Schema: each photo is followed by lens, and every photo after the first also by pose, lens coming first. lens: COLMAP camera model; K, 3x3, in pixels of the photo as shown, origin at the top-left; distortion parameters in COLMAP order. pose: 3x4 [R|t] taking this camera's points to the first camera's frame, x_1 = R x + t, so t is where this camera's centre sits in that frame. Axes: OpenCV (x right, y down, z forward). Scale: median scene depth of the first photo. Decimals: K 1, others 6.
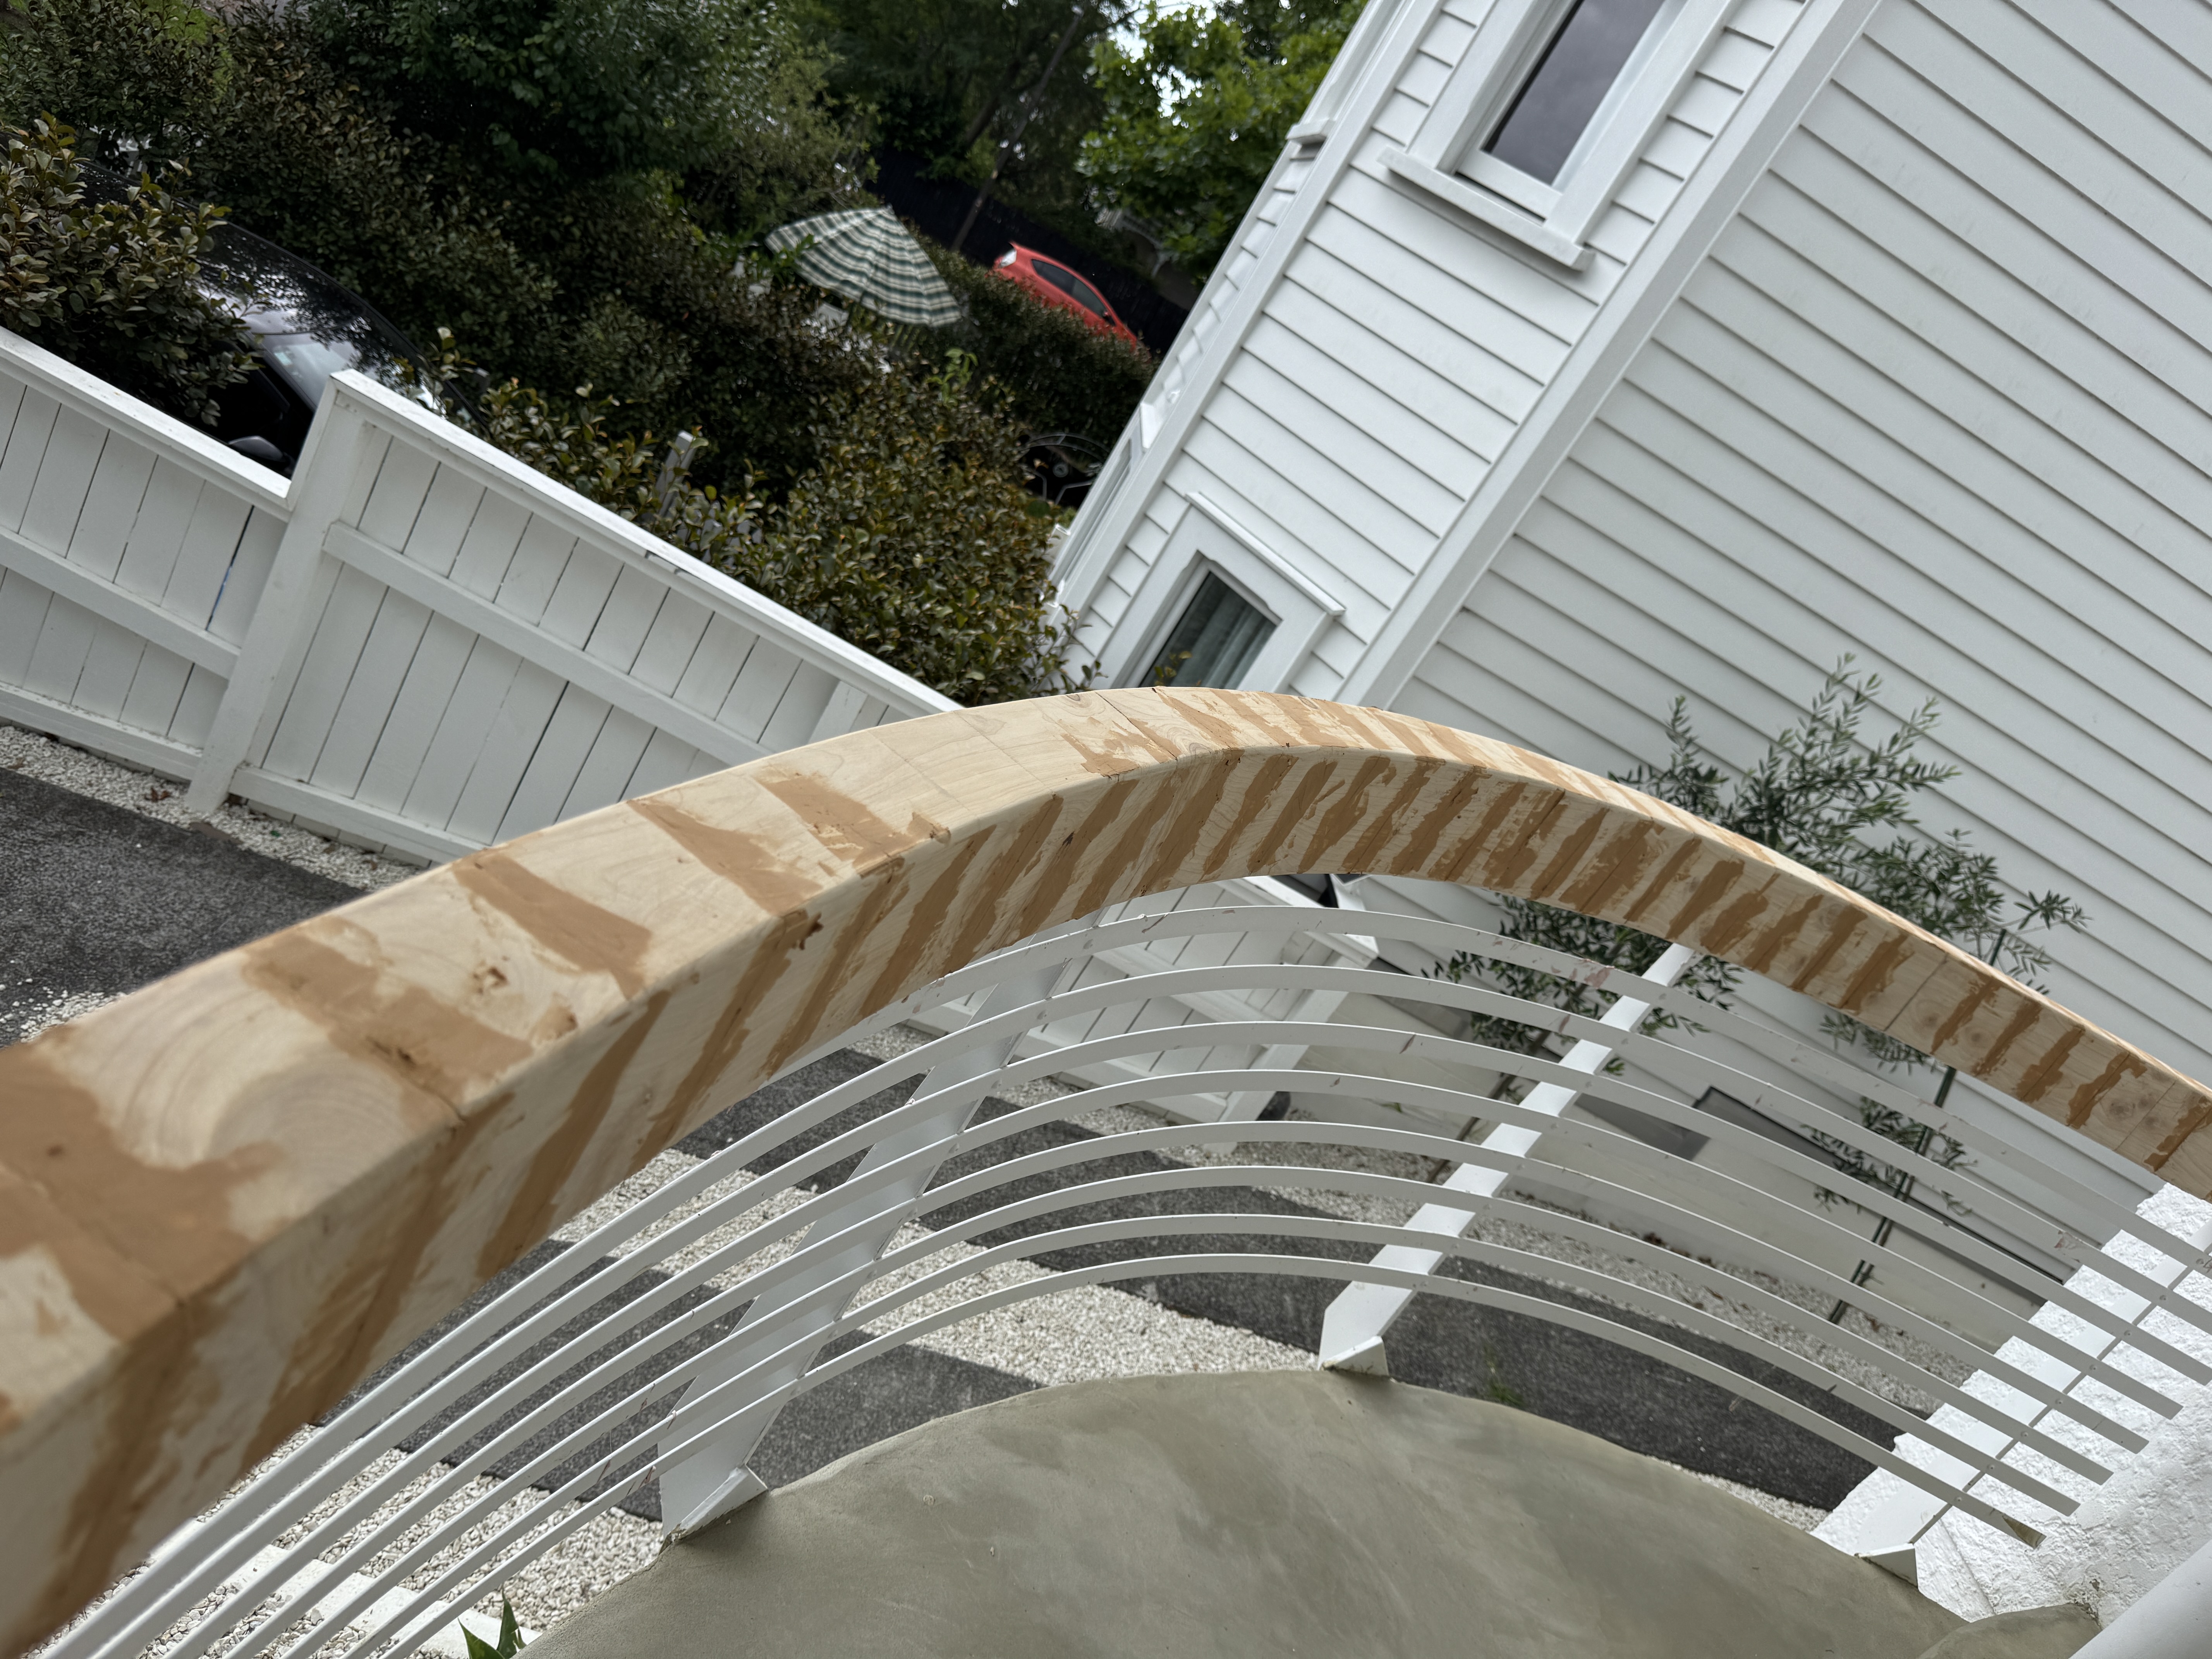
lens RADIAL K [[1568.6, 0, 1103.8], [0, 1568.6, 837.0], [0, 0, 1]] dist [0.012412, 0.003464]
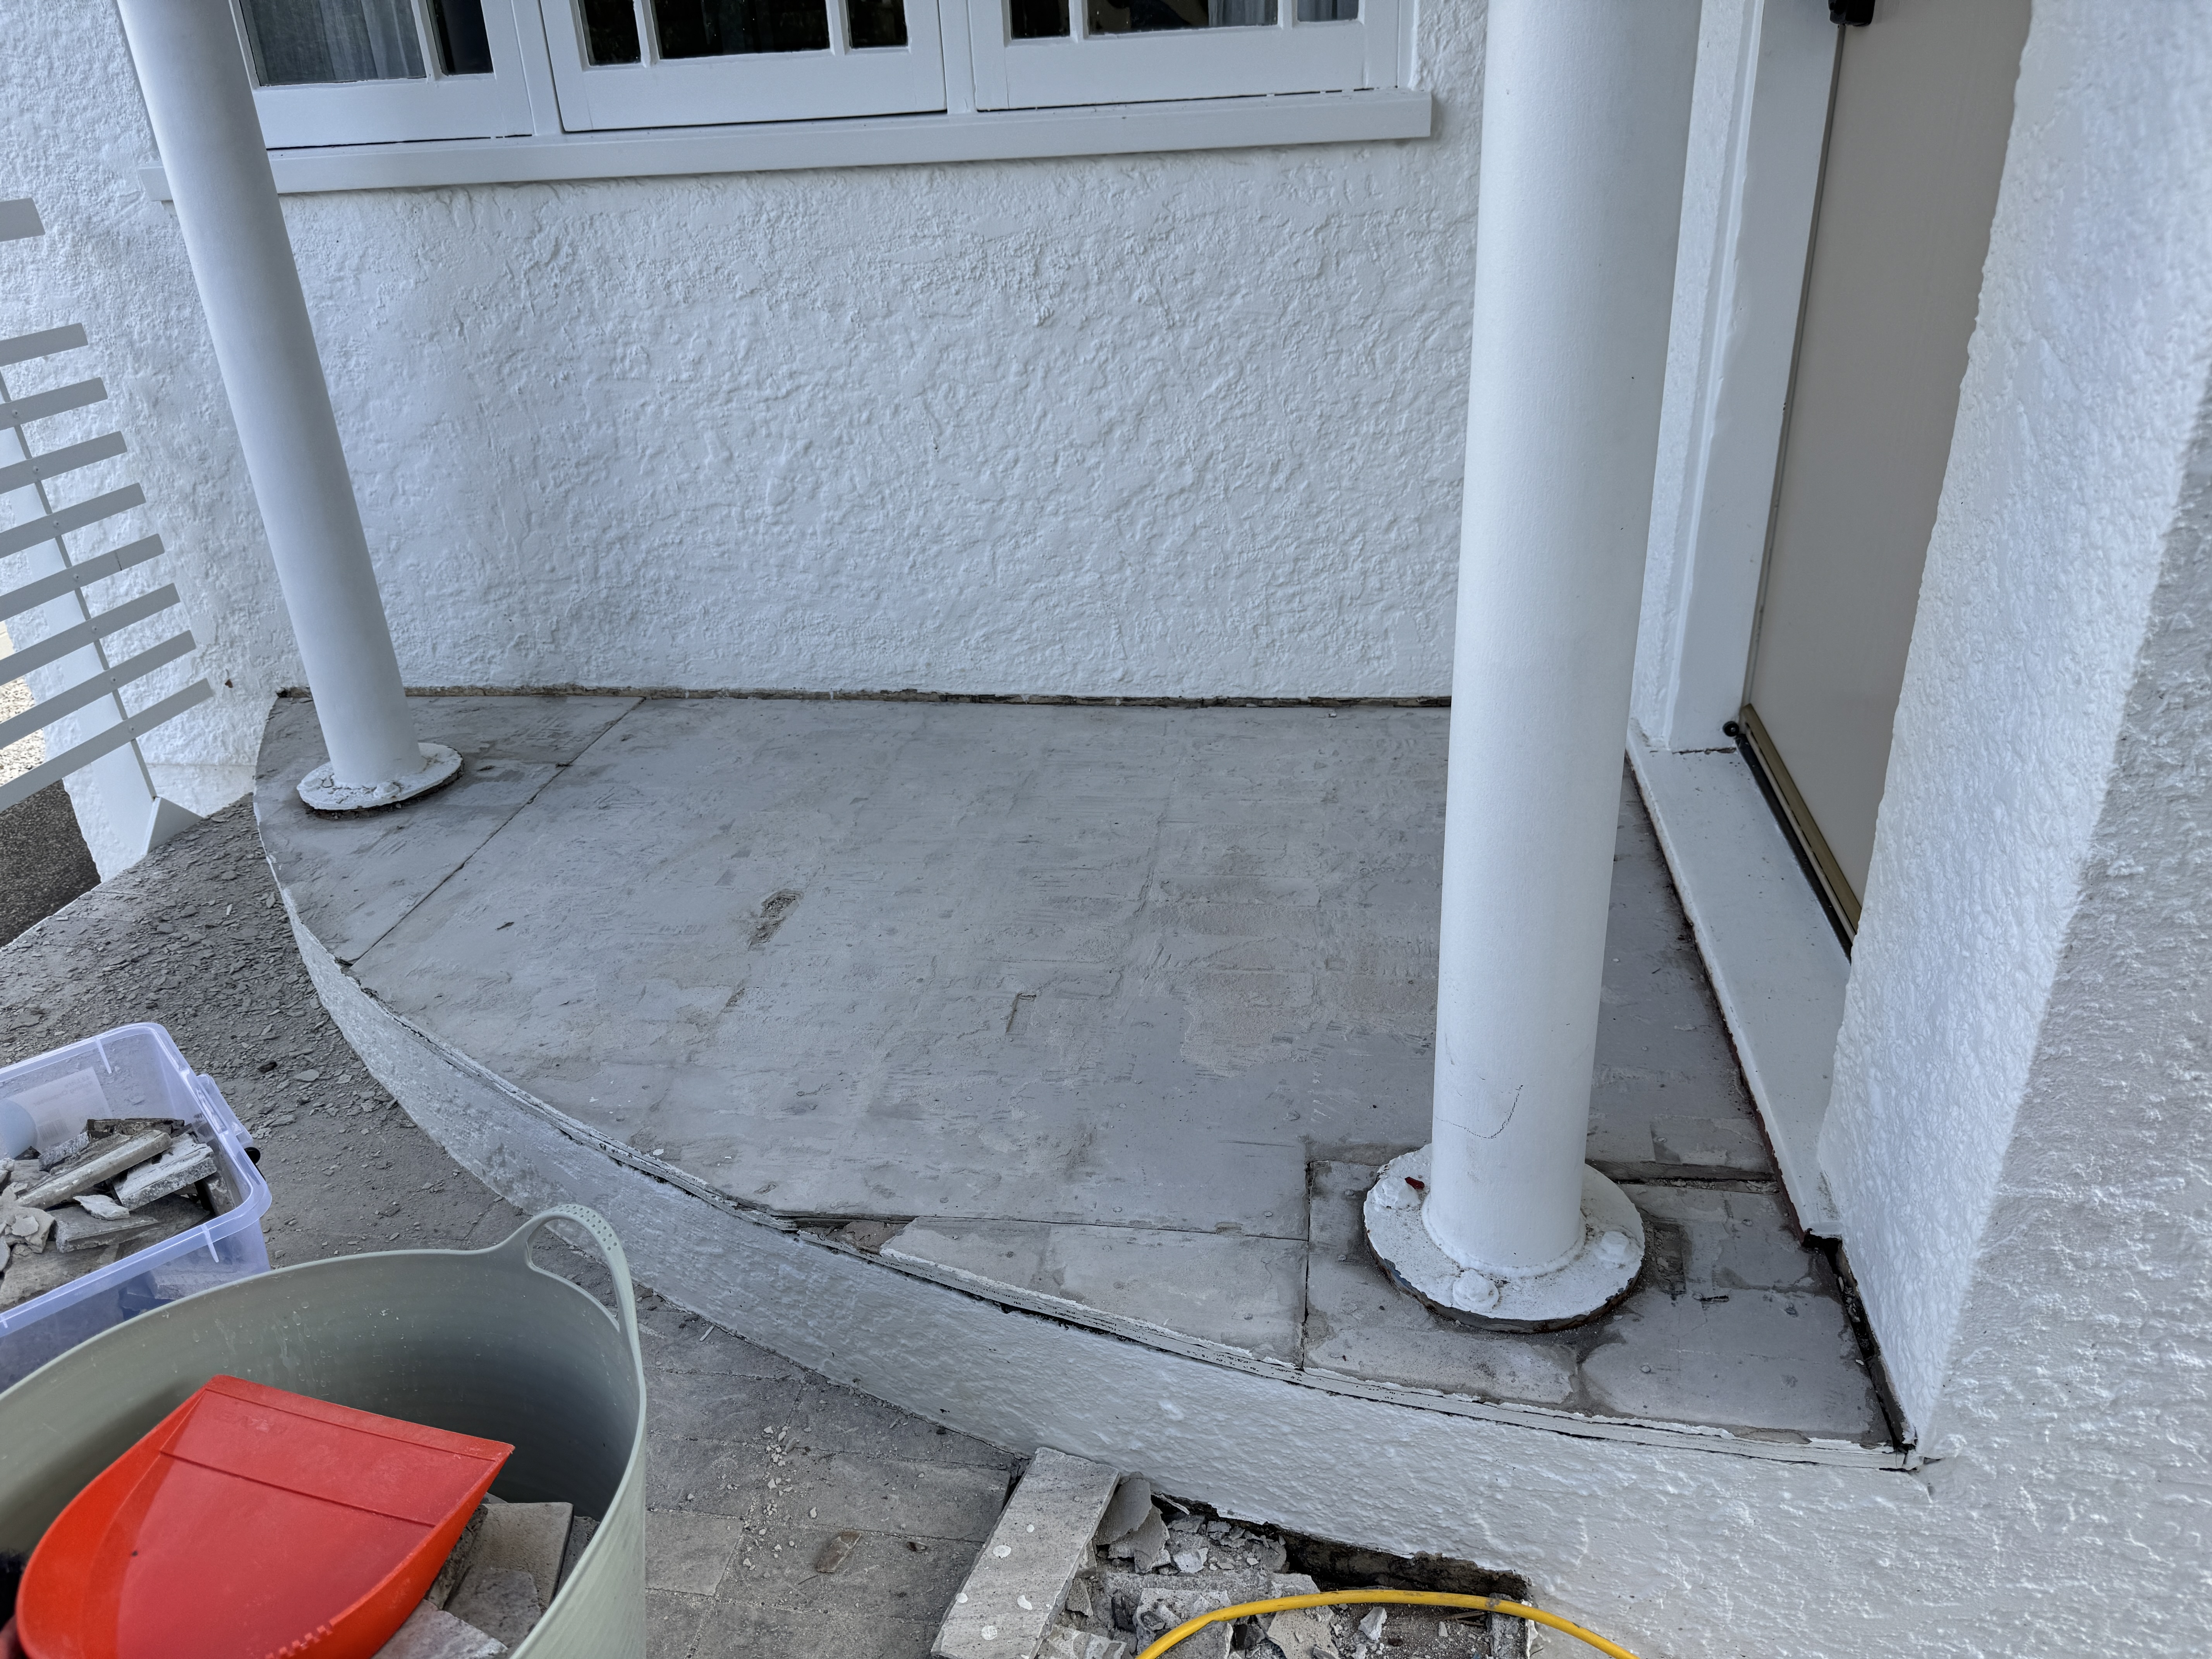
lens RADIAL K [[1568.6, 0, 1108.5], [0, 1568.6, 828.3], [0, 0, 1]] dist [0.012412, 0.003464]
pose [[0.089574, -0.843747, 0.529214, 0.068883], [0.464241, 0.505469, 0.727312, 0.052367], [-0.881168, 0.180534, 0.436979, 0.126854]]
